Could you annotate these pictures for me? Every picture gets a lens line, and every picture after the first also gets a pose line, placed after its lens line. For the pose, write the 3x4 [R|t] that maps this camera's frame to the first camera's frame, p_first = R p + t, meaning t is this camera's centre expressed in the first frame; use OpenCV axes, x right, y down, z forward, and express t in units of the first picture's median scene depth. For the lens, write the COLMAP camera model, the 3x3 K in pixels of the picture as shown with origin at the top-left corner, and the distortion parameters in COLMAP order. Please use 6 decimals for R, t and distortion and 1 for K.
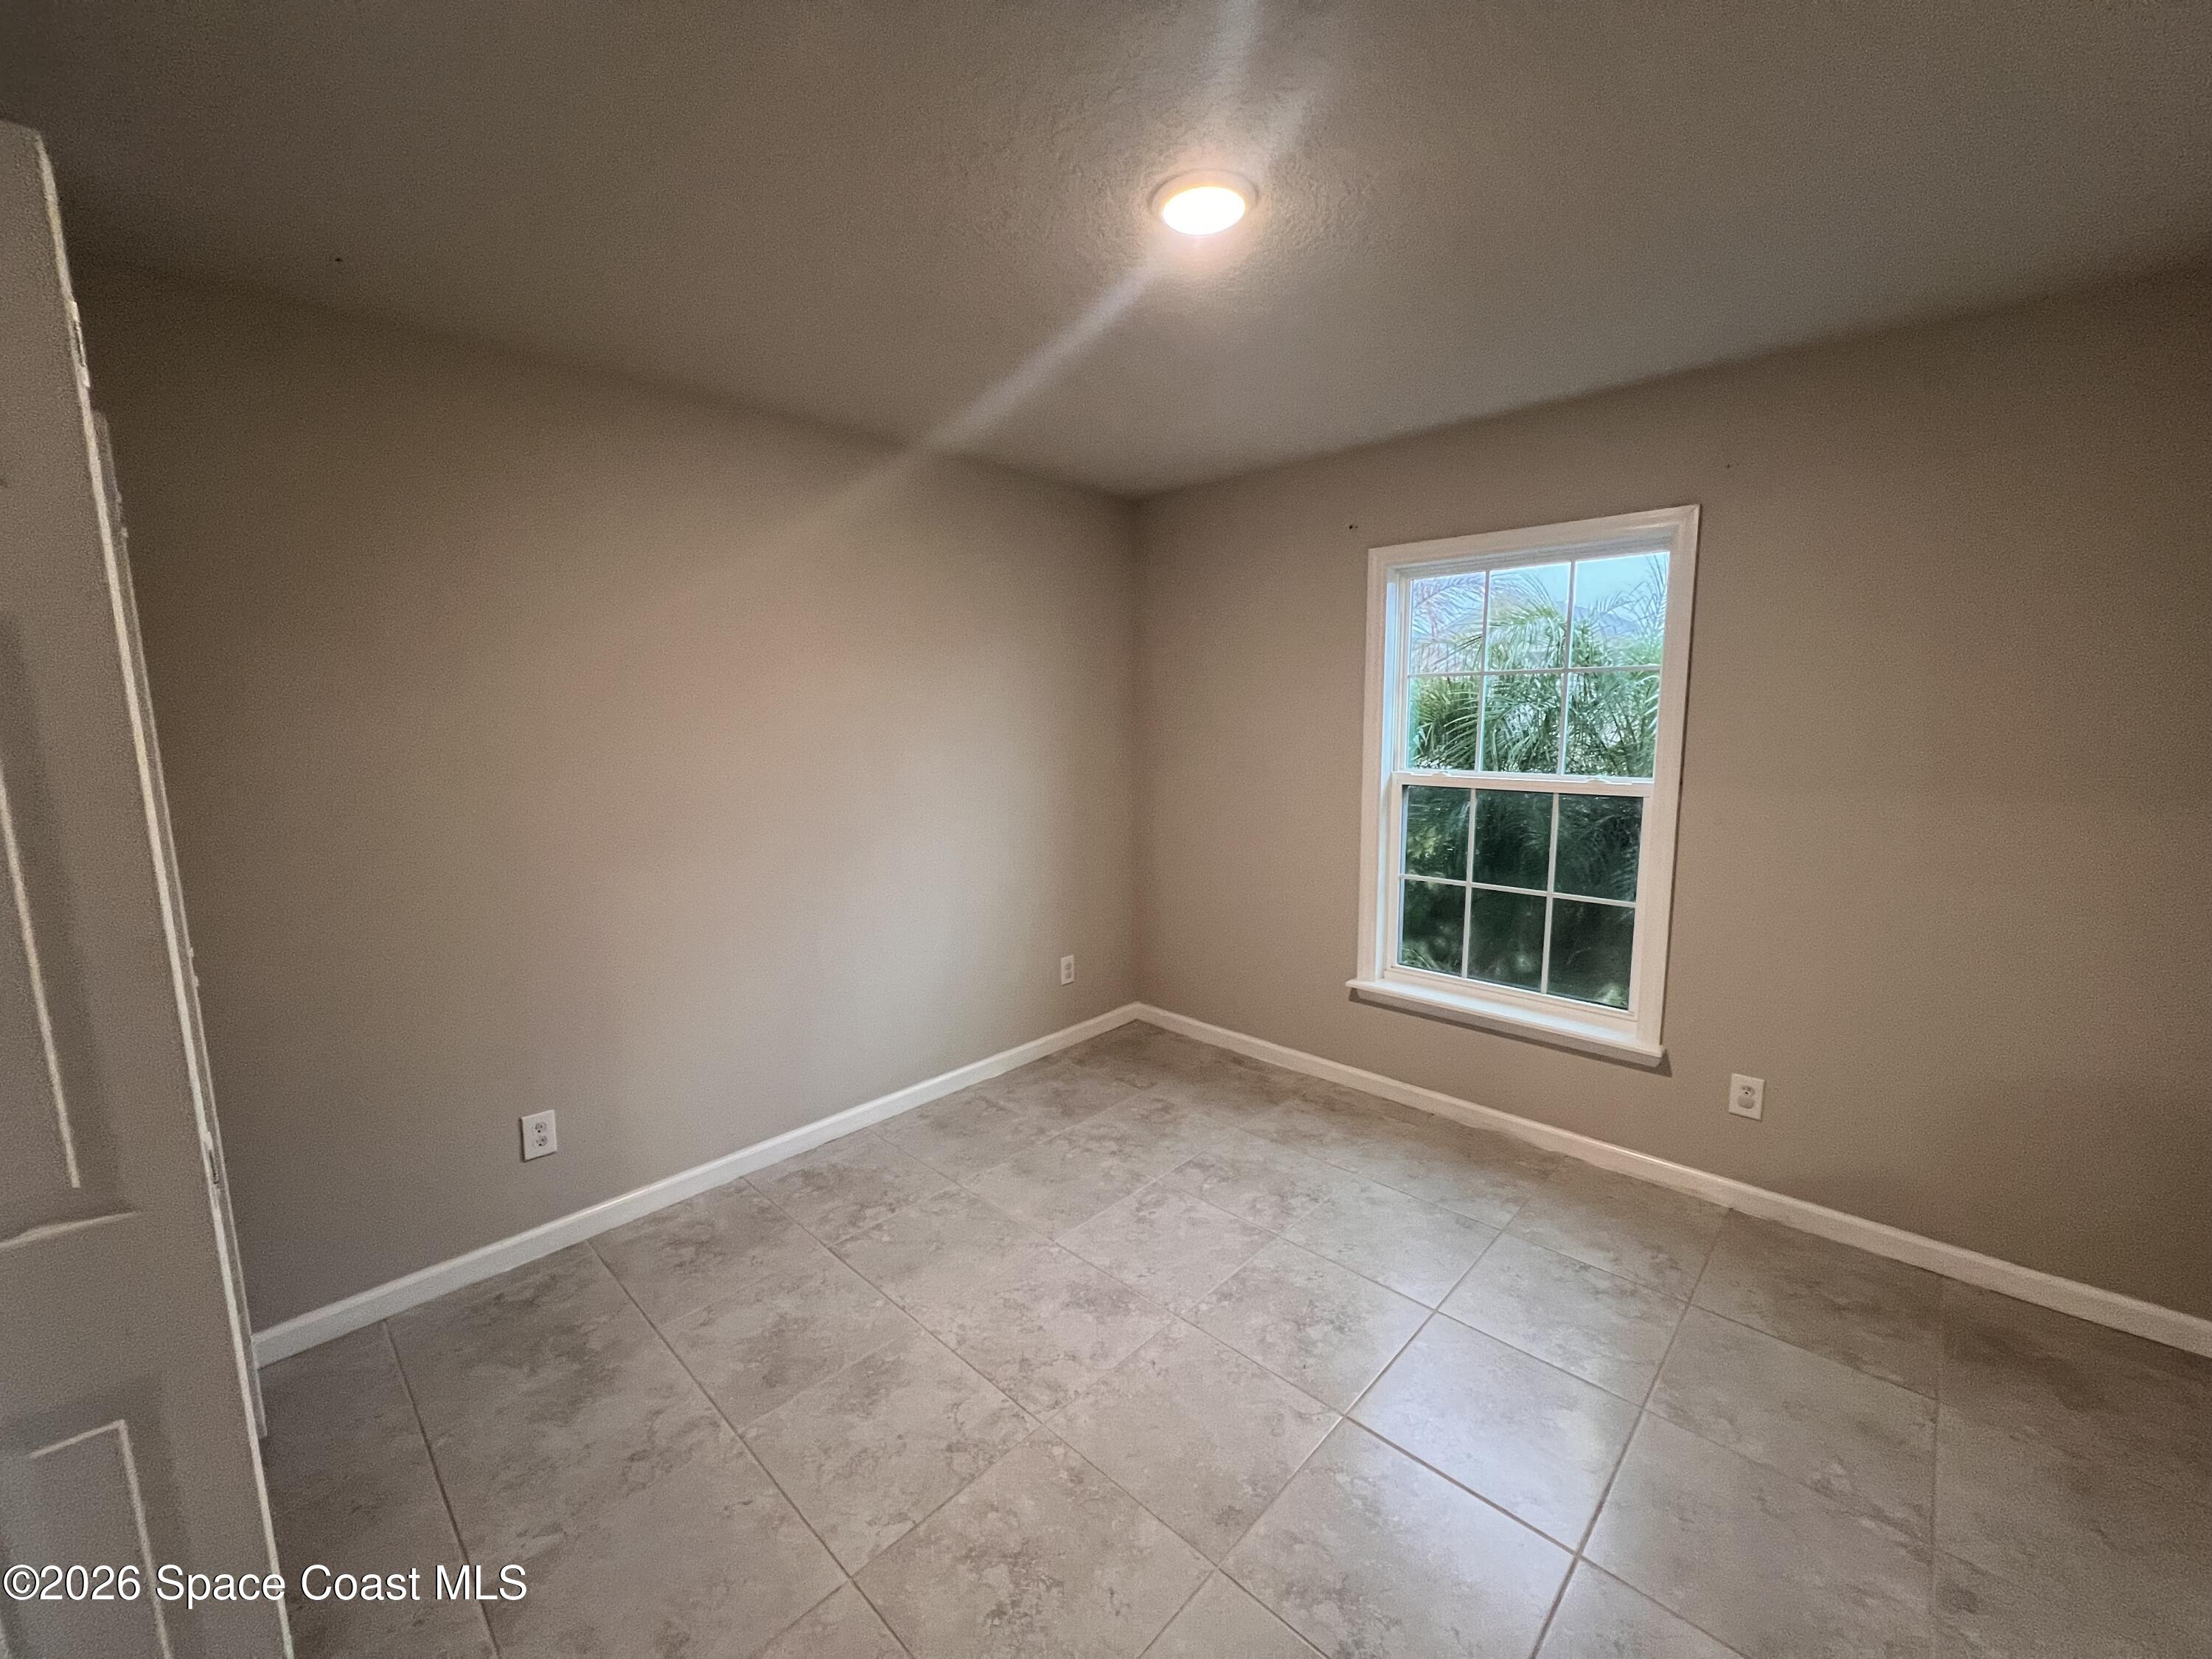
lens RADIAL K [[880.8, 0, 1097.3], [0, 880.8, 829.0], [0, 0, 1]] dist [-0.001672, 0.000712]
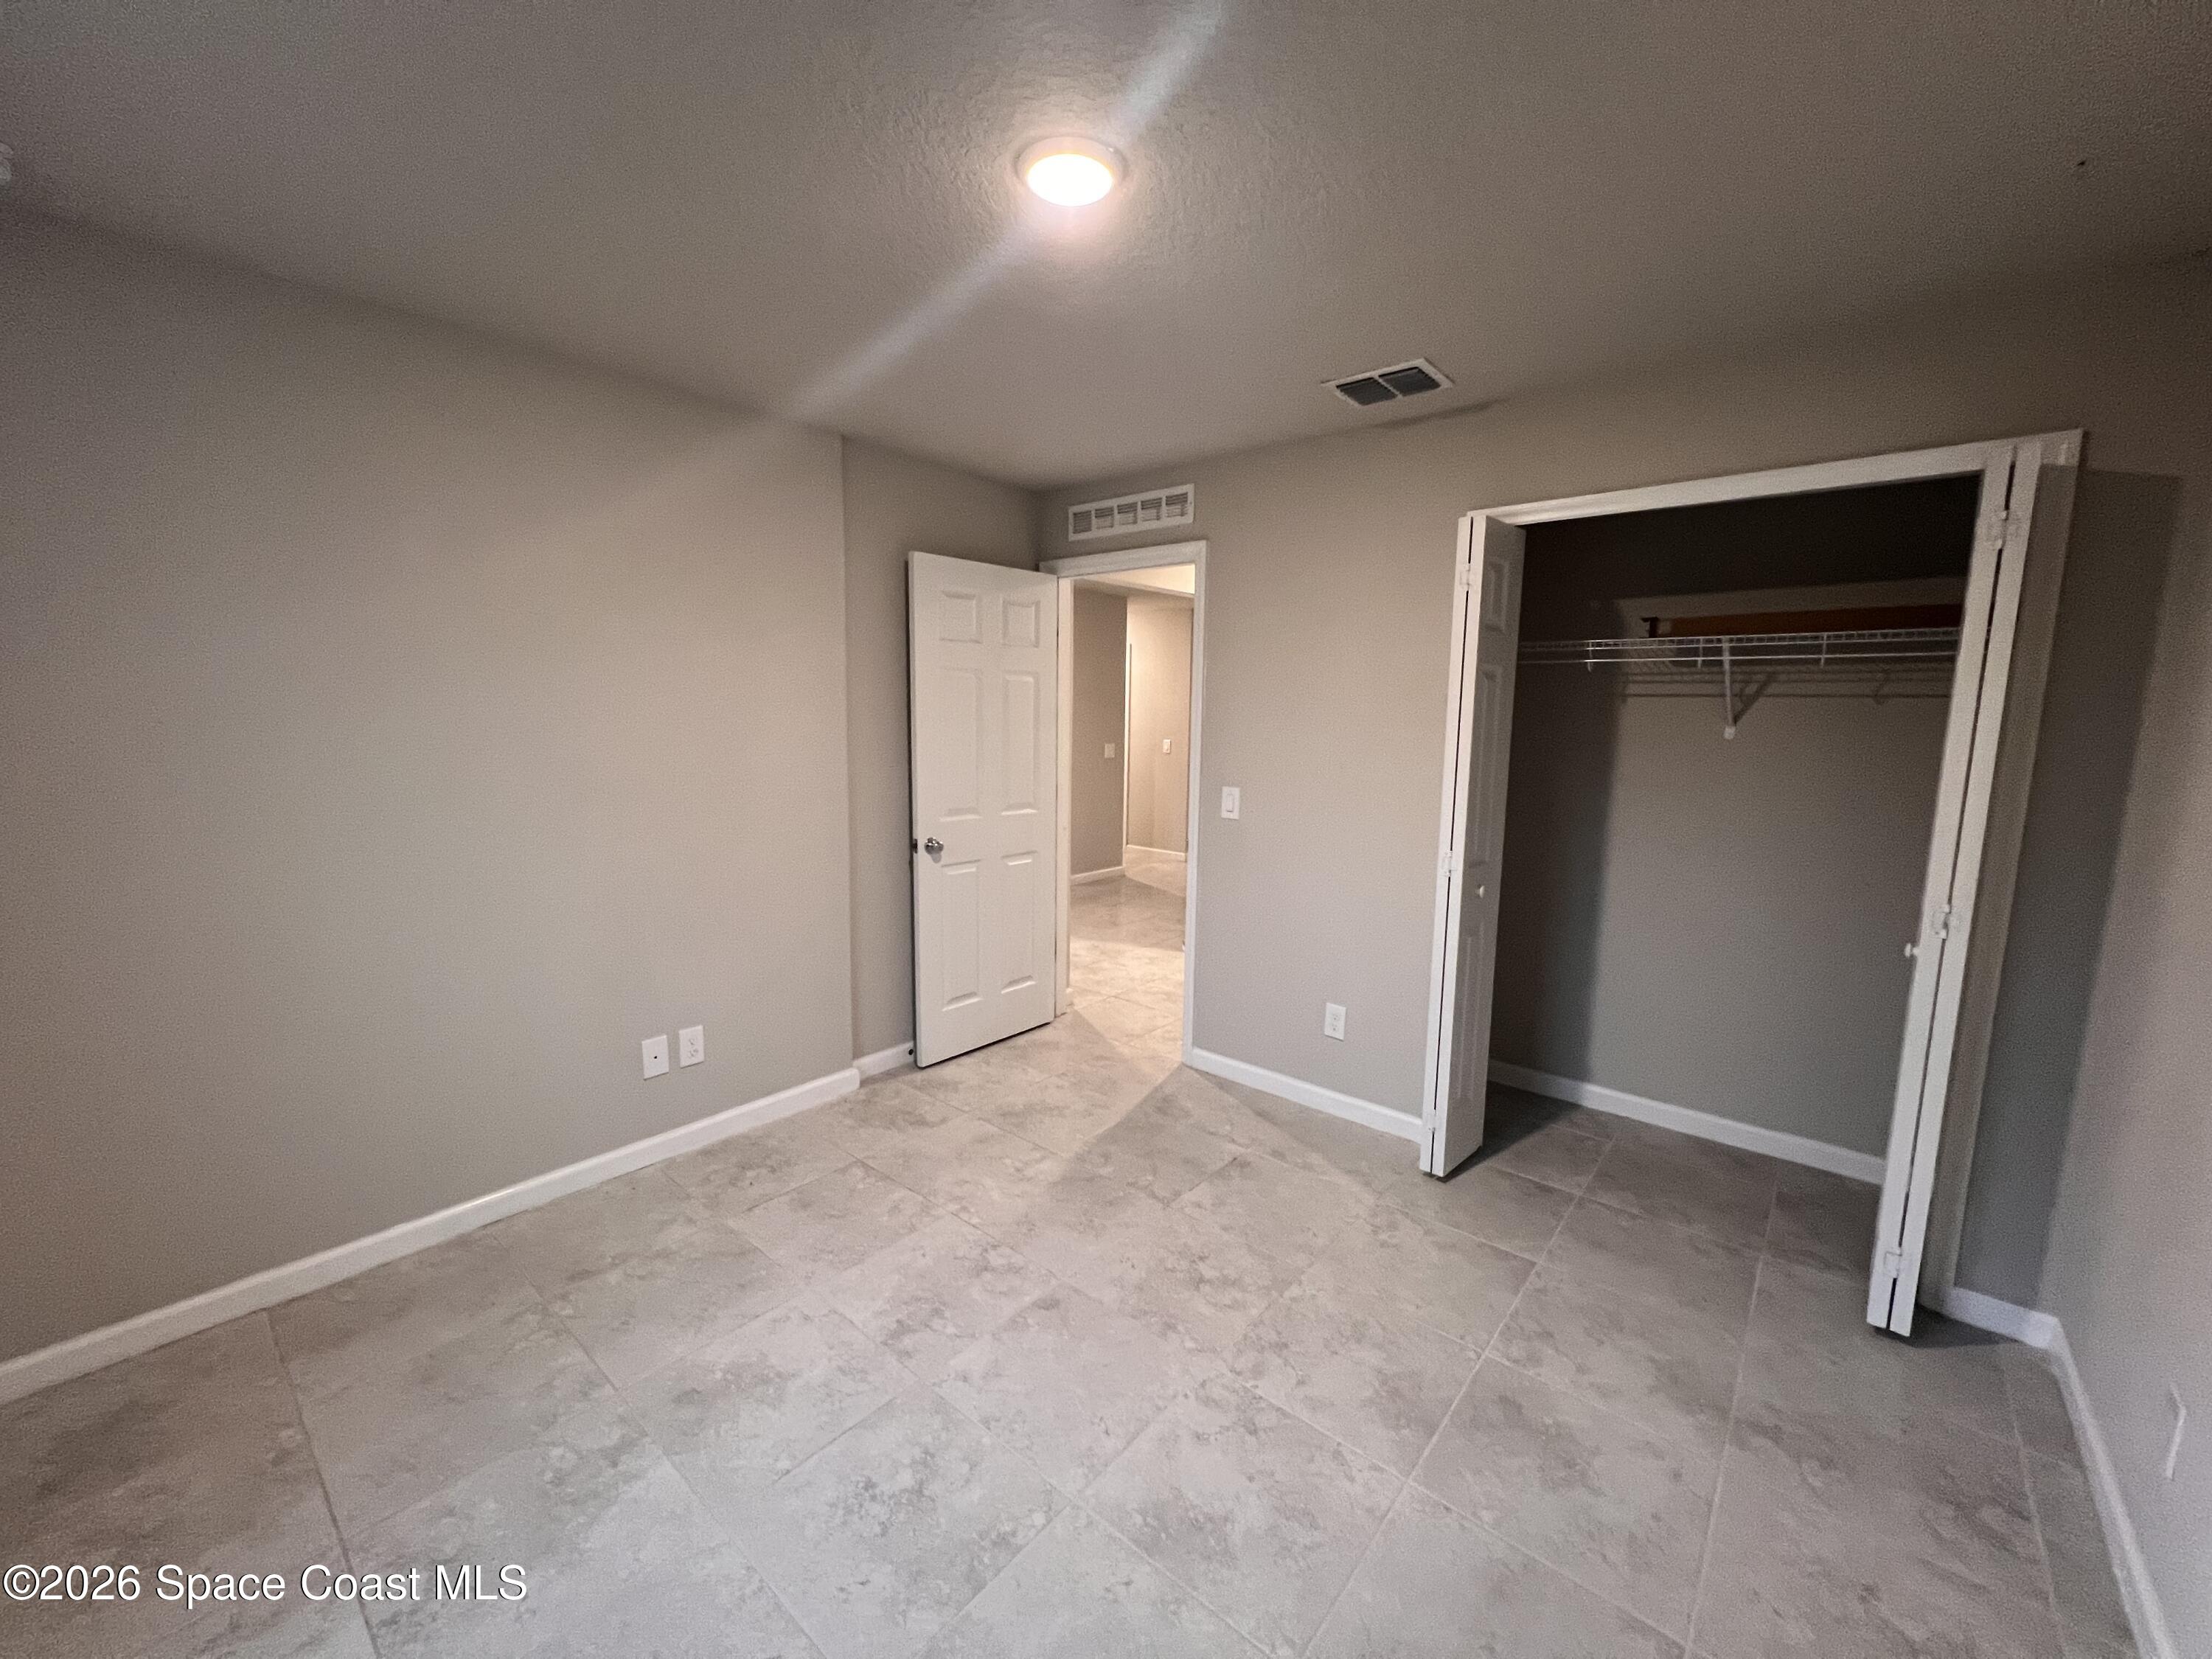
lens RADIAL K [[880.8, 0, 1103.7], [0, 880.8, 831.6], [0, 0, 1]] dist [-0.001672, 0.000712]
pose [[-0.997944, 0.008133, -0.063571, 0.085257], [-0.009659, 0.961496, 0.274650, -0.156162], [0.063357, 0.274699, -0.959441, 1.205434]]
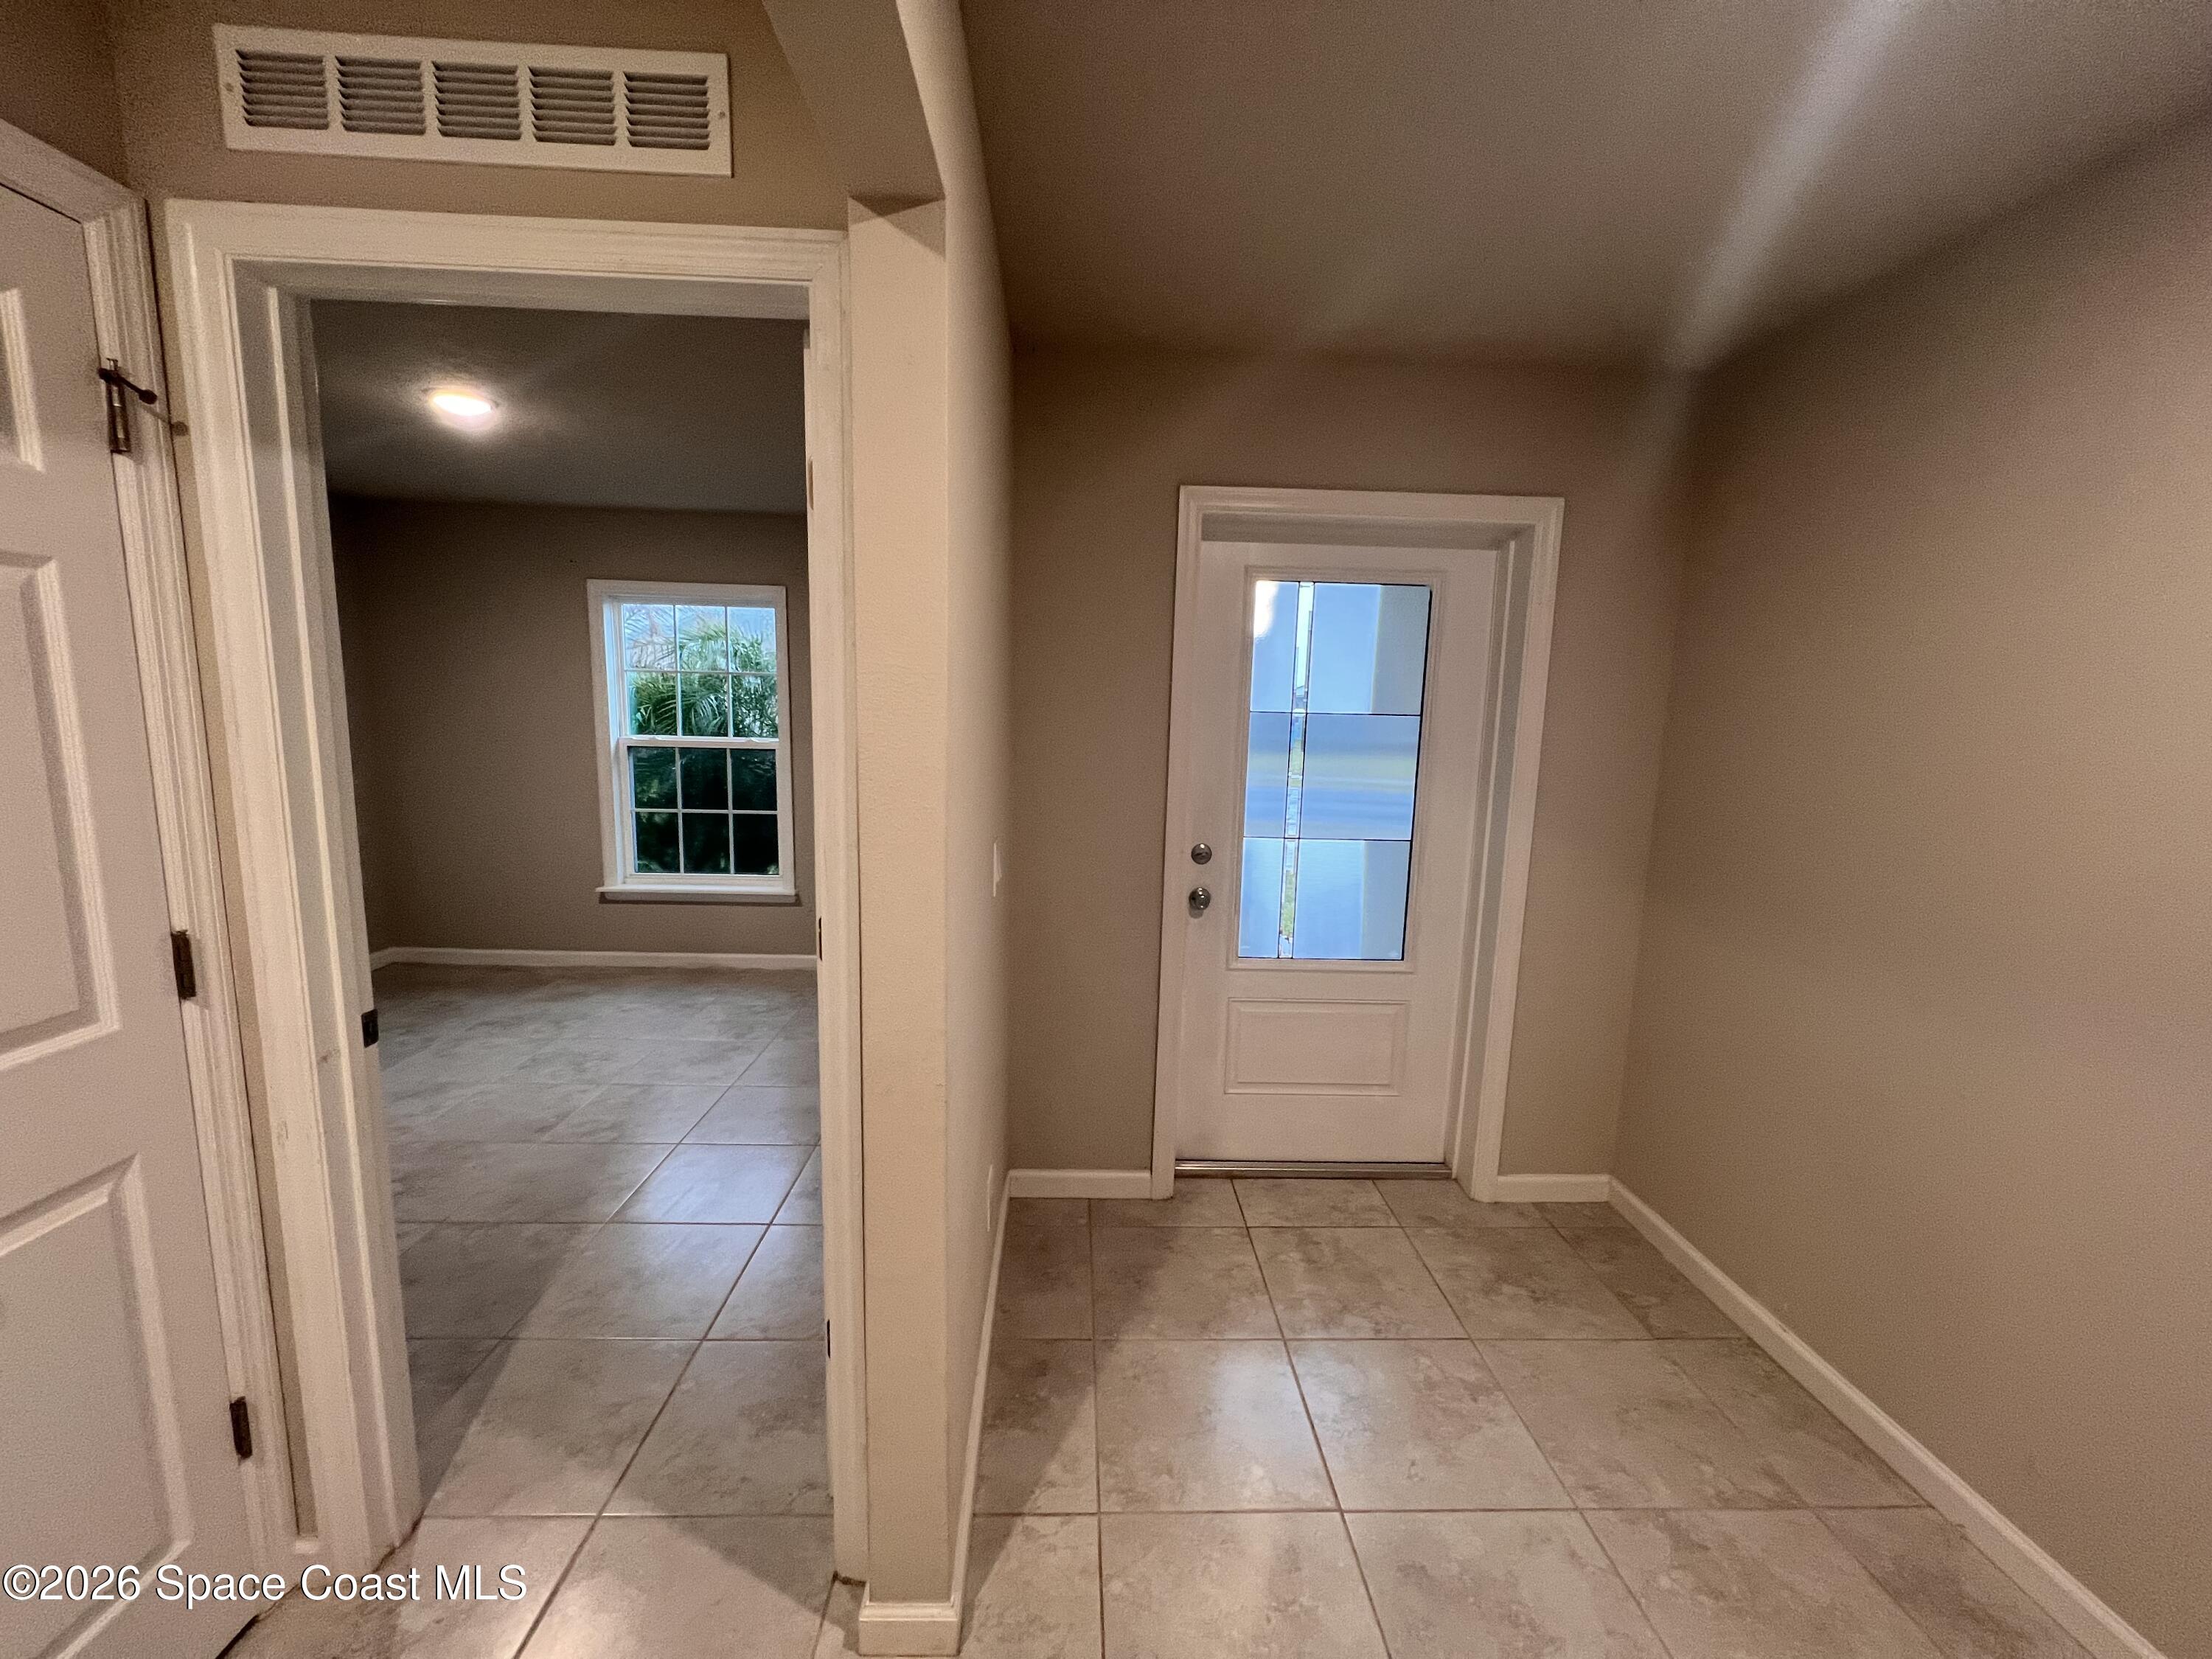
lens RADIAL K [[880.8, 0, 1097.7], [0, 880.8, 832.6], [0, 0, 1]] dist [-0.001672, 0.000712]
pose [[0.697674, -0.070827, 0.712905, -0.176568], [0.063561, 0.997296, 0.036878, 0.101017], [-0.713590, 0.019584, 0.700290, -0.641756]]
